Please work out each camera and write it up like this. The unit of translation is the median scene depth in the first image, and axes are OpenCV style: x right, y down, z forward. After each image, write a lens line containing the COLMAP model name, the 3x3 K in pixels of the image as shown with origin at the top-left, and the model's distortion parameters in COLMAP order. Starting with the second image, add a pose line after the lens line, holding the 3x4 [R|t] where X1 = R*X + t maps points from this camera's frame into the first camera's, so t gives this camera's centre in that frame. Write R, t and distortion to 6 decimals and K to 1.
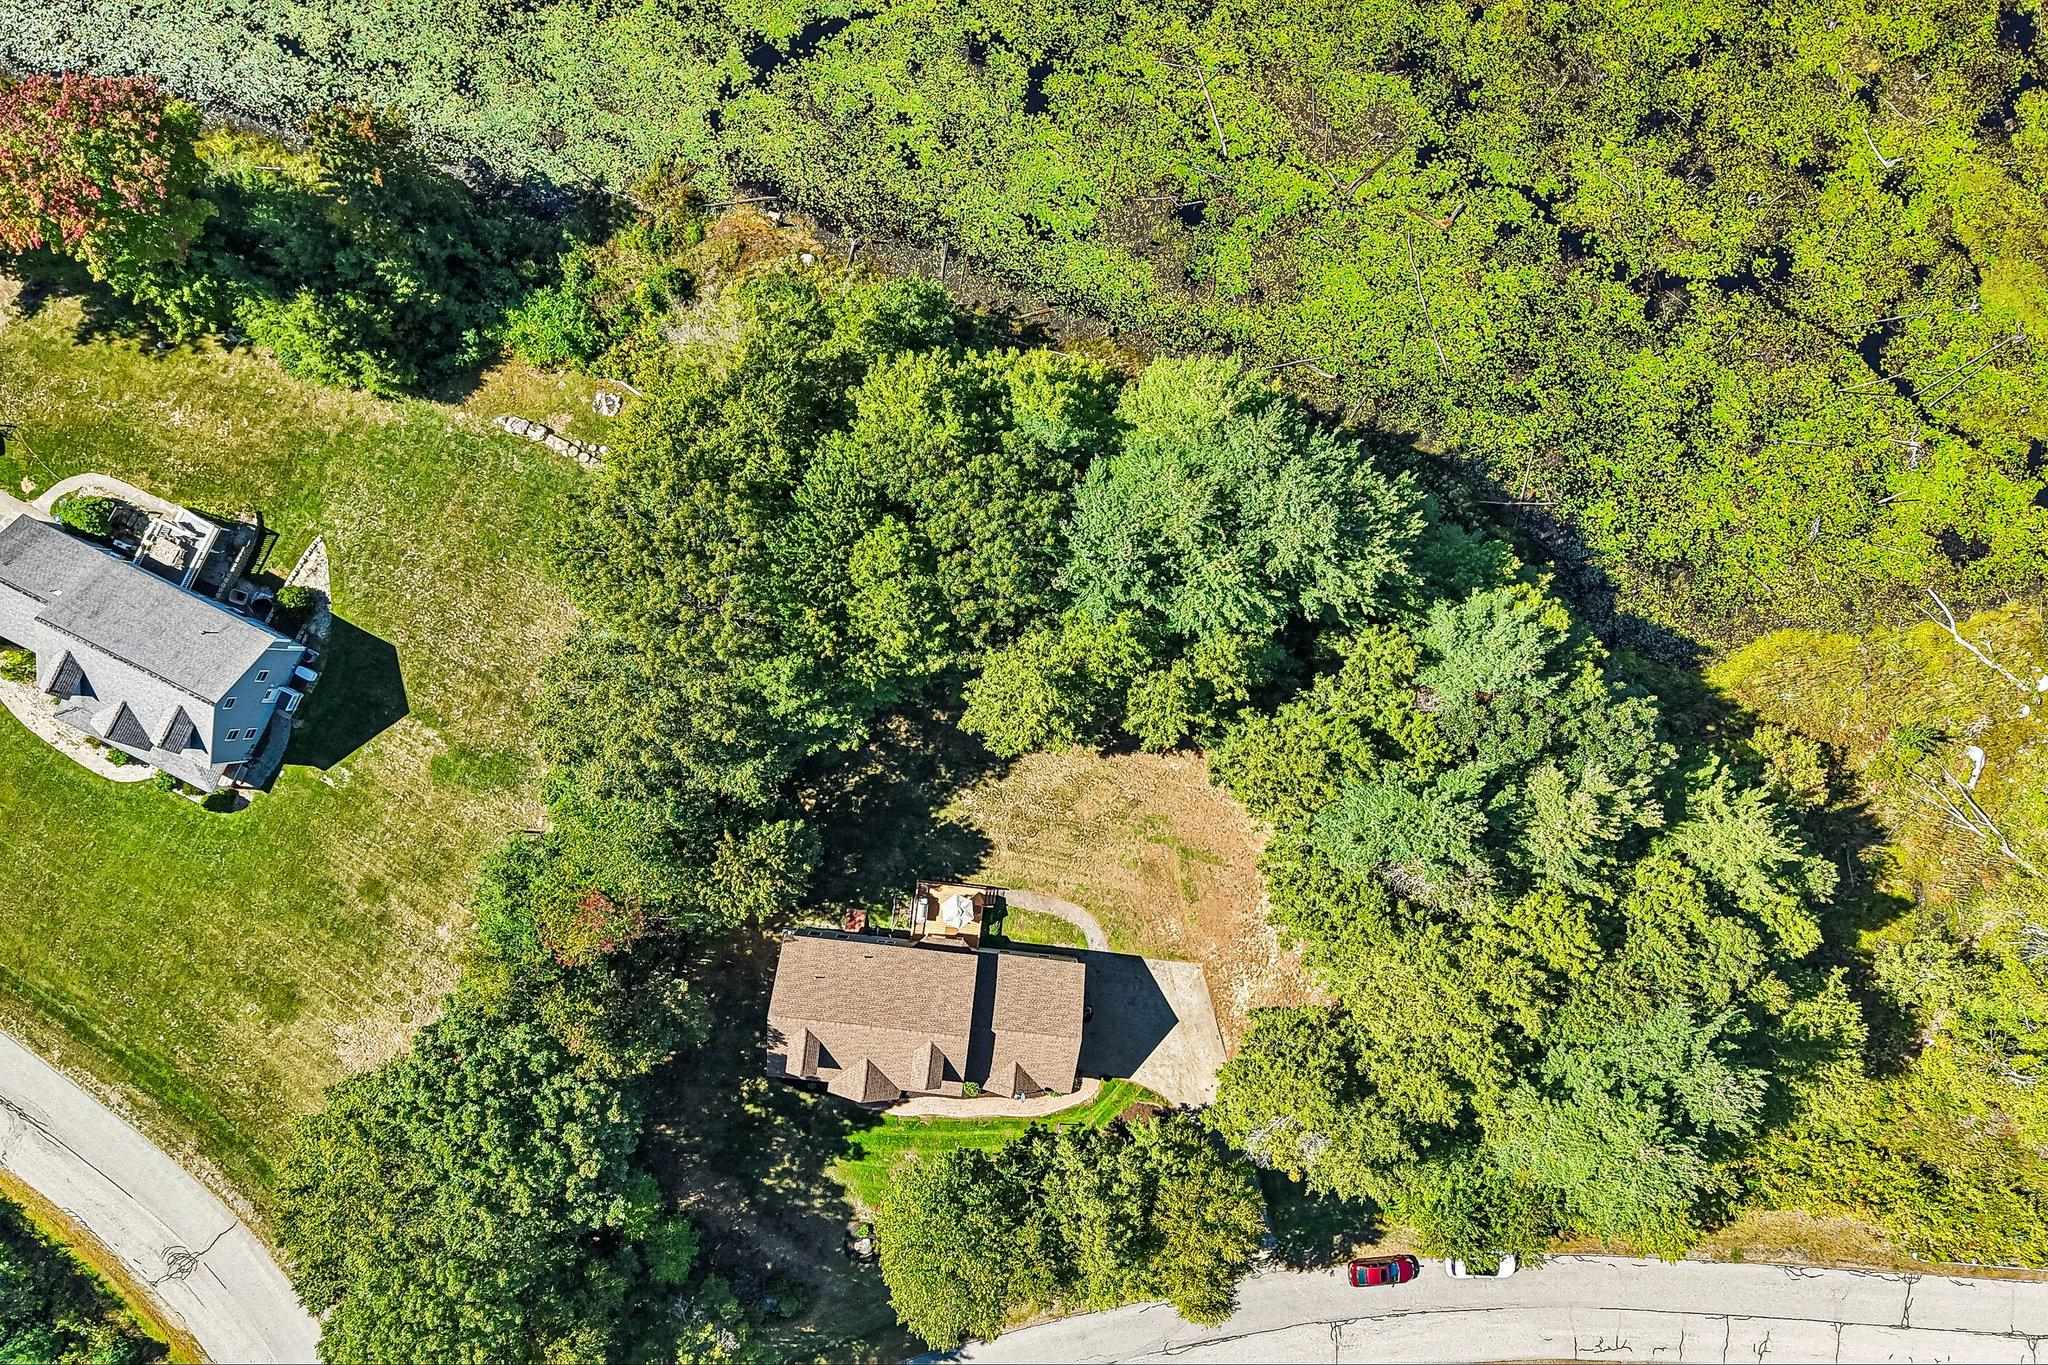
lens RADIAL K [[1599.1, 0, 1017.8], [0, 1599.1, 678.5], [0, 0, 1]] dist [0.035539, -0.048419]
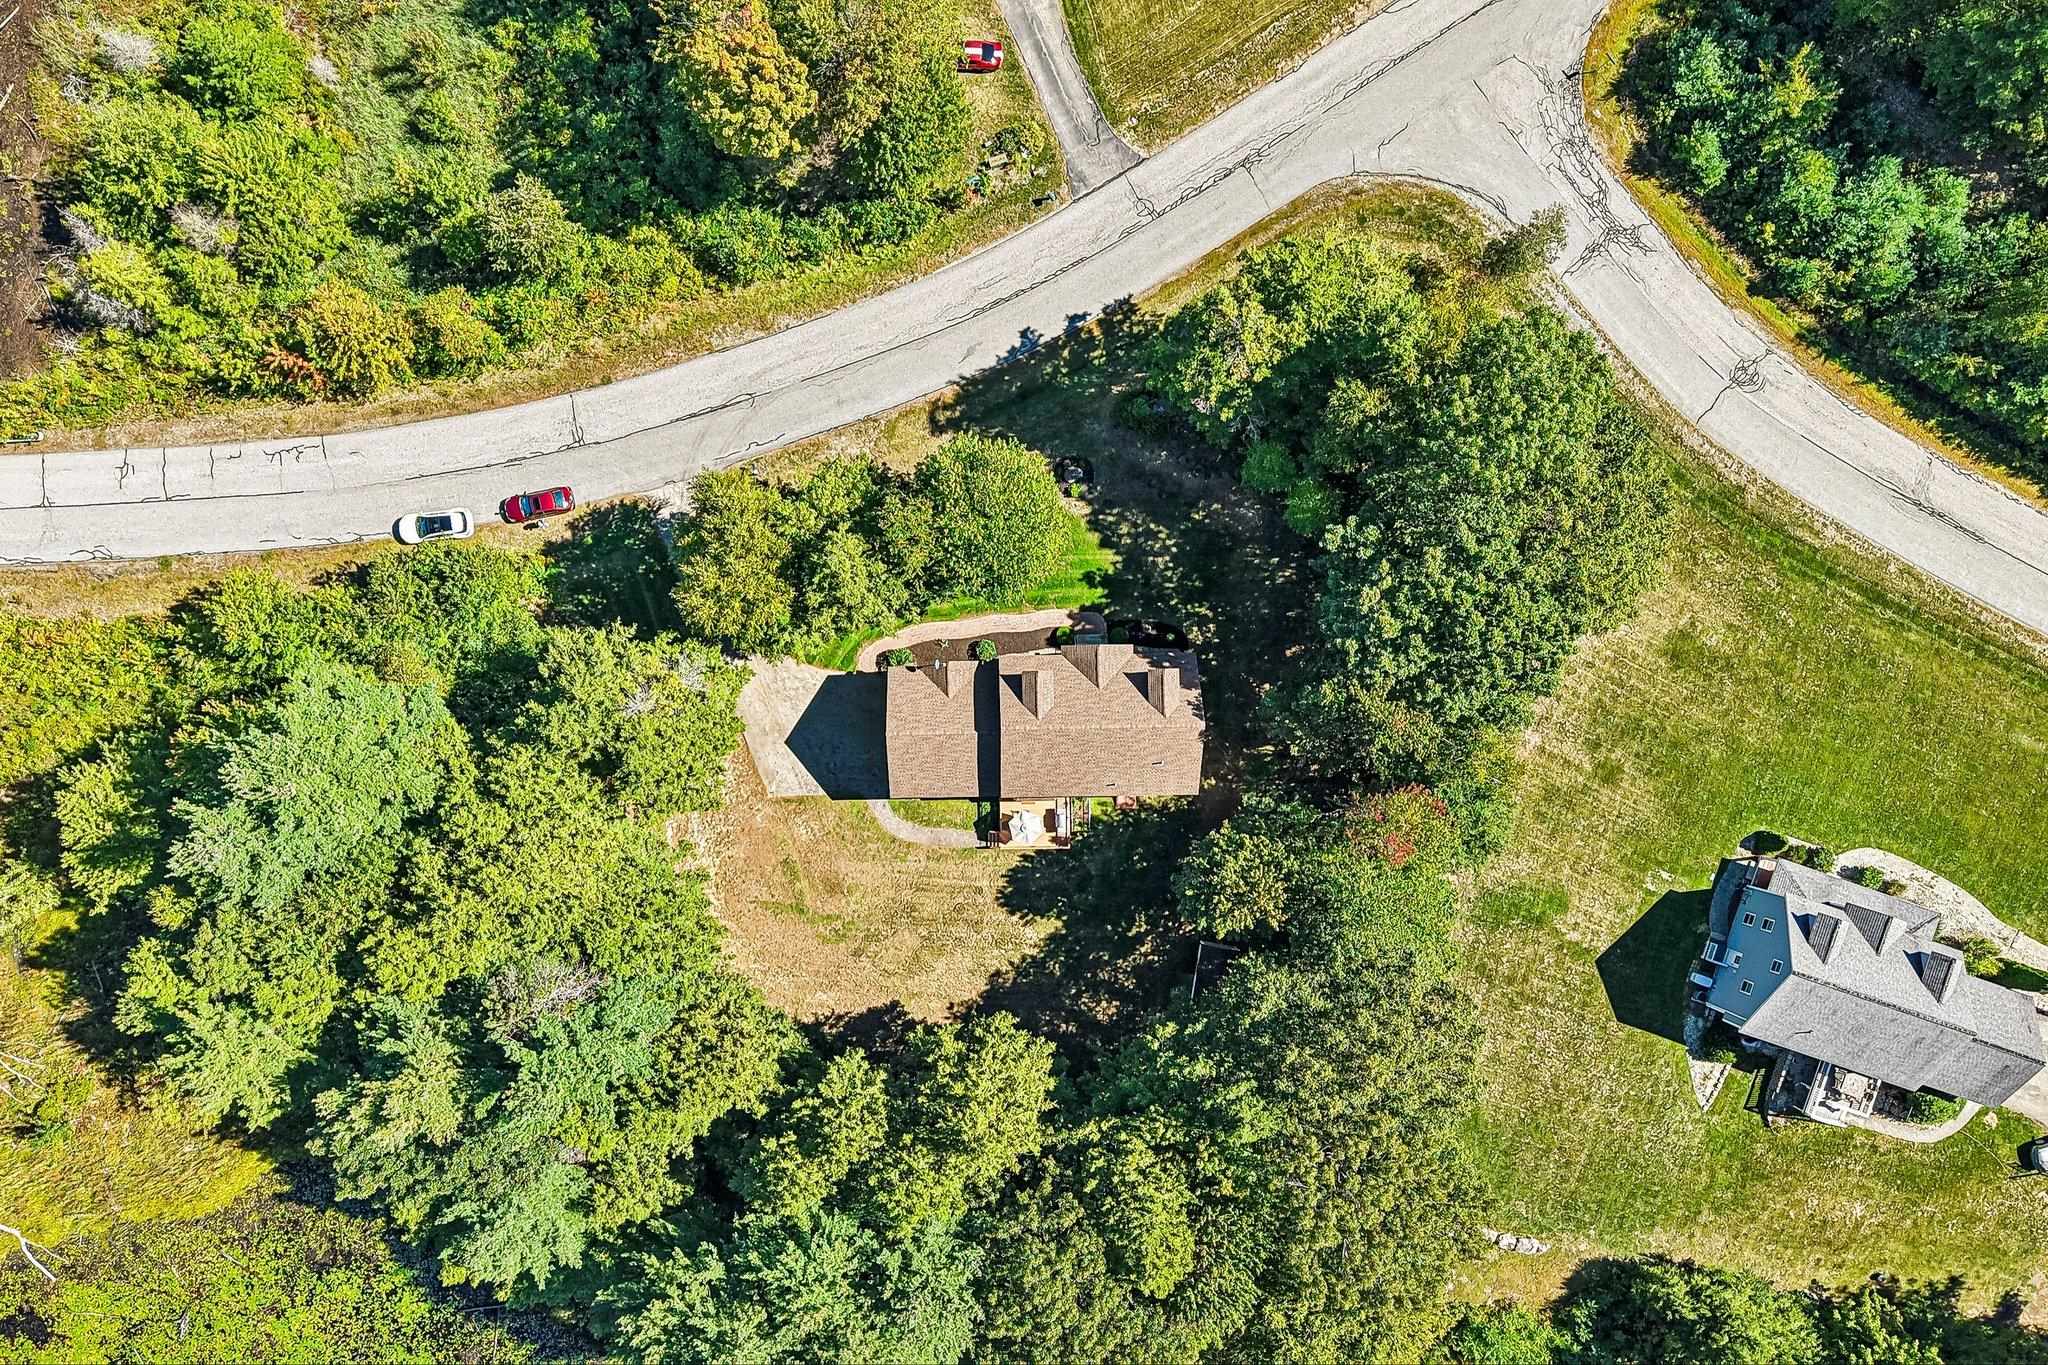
lens RADIAL K [[1599.1, 0, 1025.8], [0, 1599.1, 693.9], [0, 0, 1]] dist [0.035539, -0.048419]
pose [[-0.989938, 0.131806, -0.051477, 0.001666], [-0.131528, -0.991274, -0.008751, 0.236334], [-0.052182, -0.001892, 0.998636, 0.022965]]
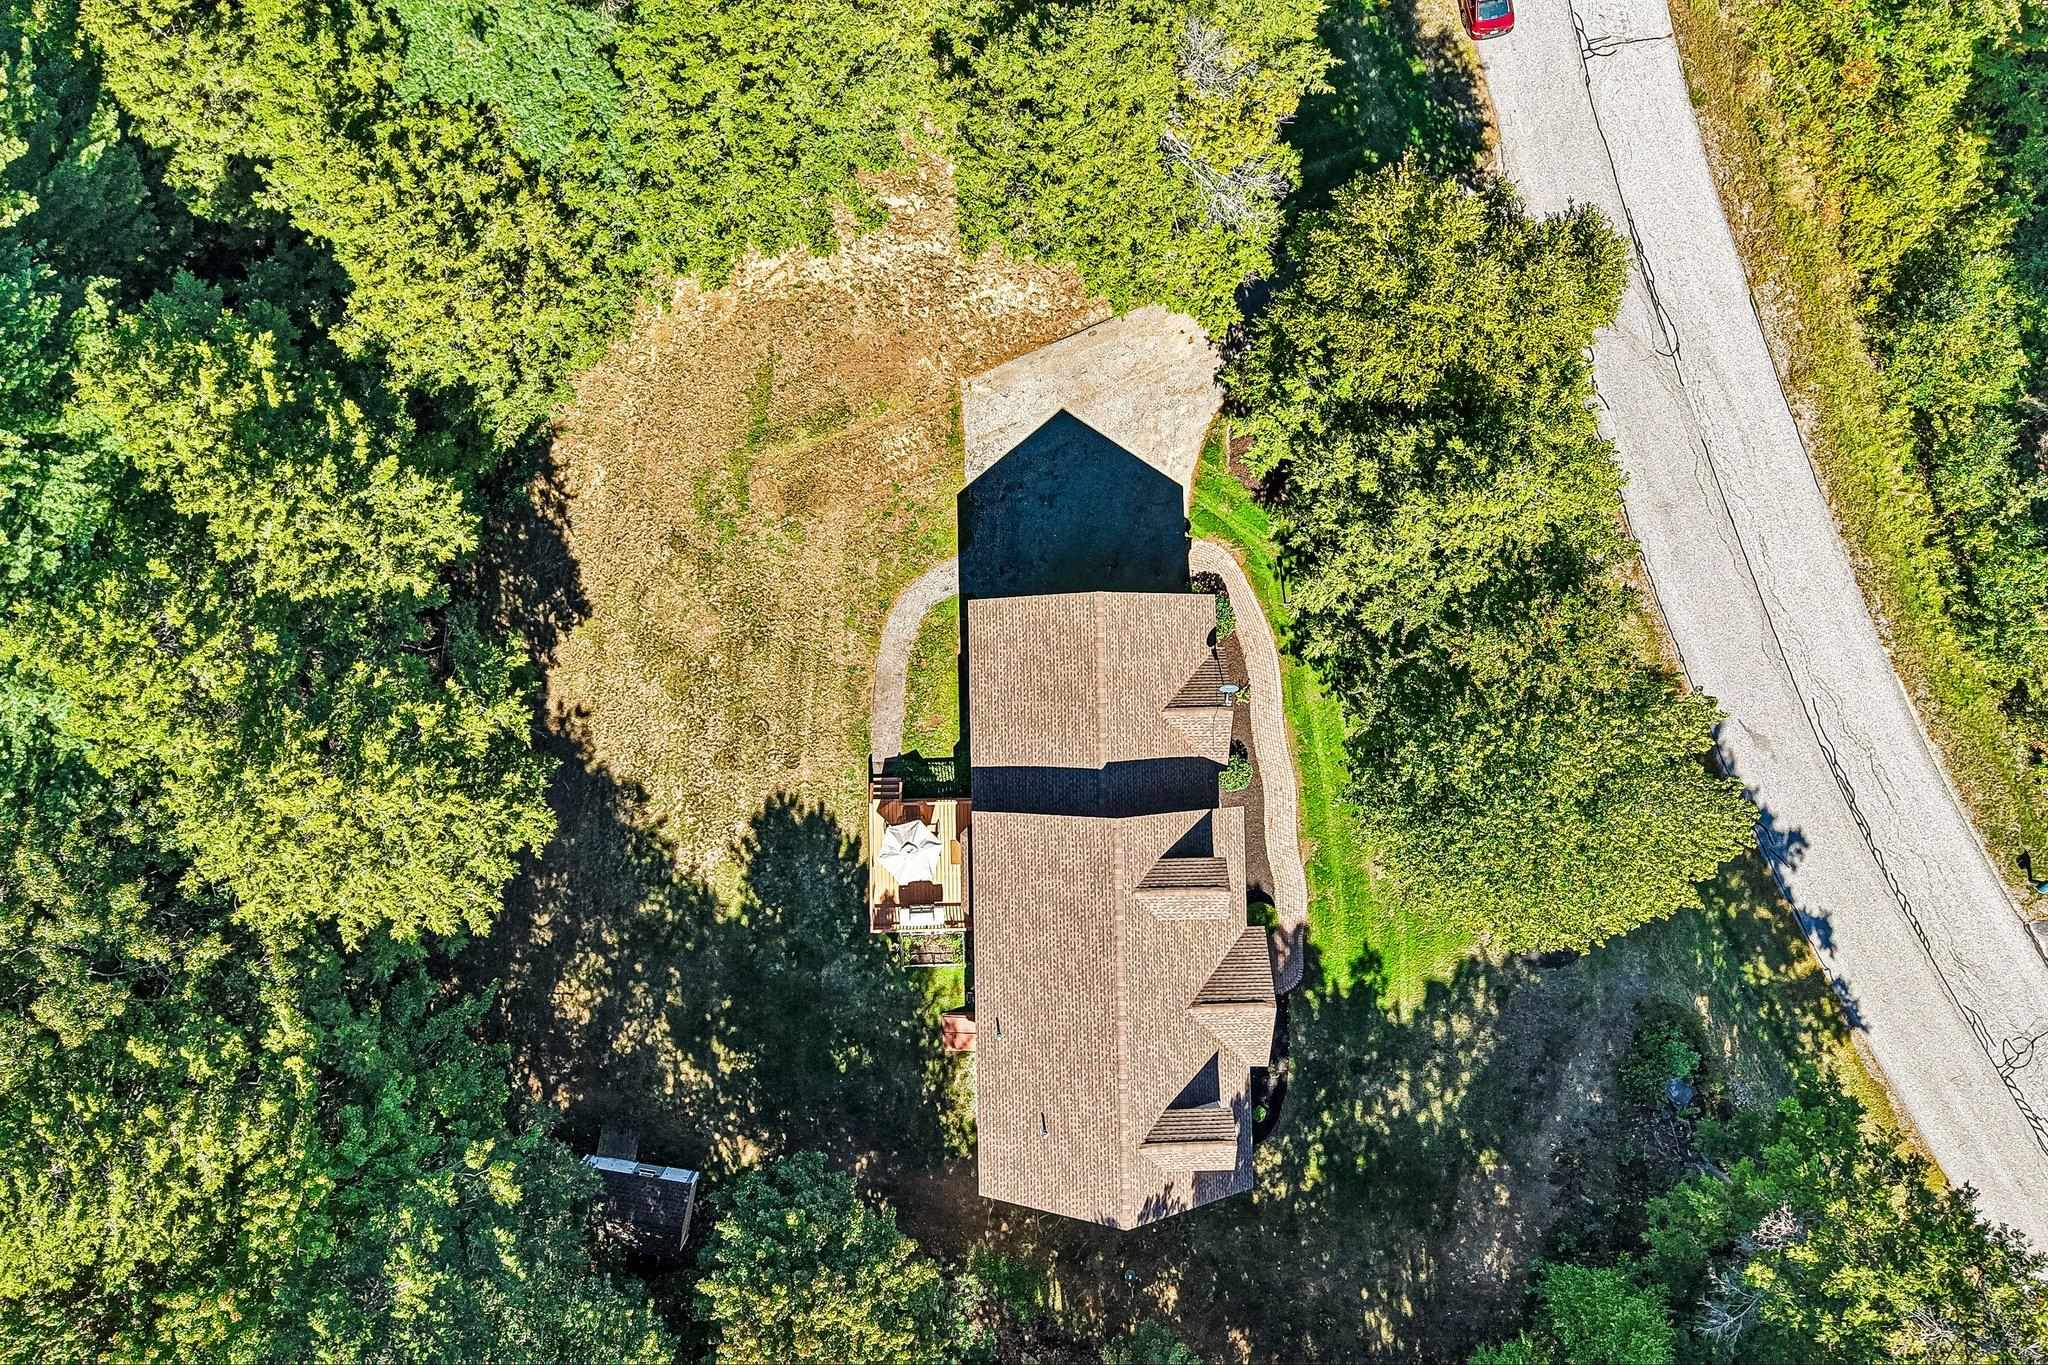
lens RADIAL K [[1599.1, 0, 1019.3], [0, 1599.1, 676.3], [0, 0, 1]] dist [0.035539, -0.048419]
pose [[-0.135181, -0.990526, -0.024174, 0.027309], [0.990440, -0.135766, 0.024428, 0.176557], [-0.027478, -0.020641, 0.999409, 0.473446]]
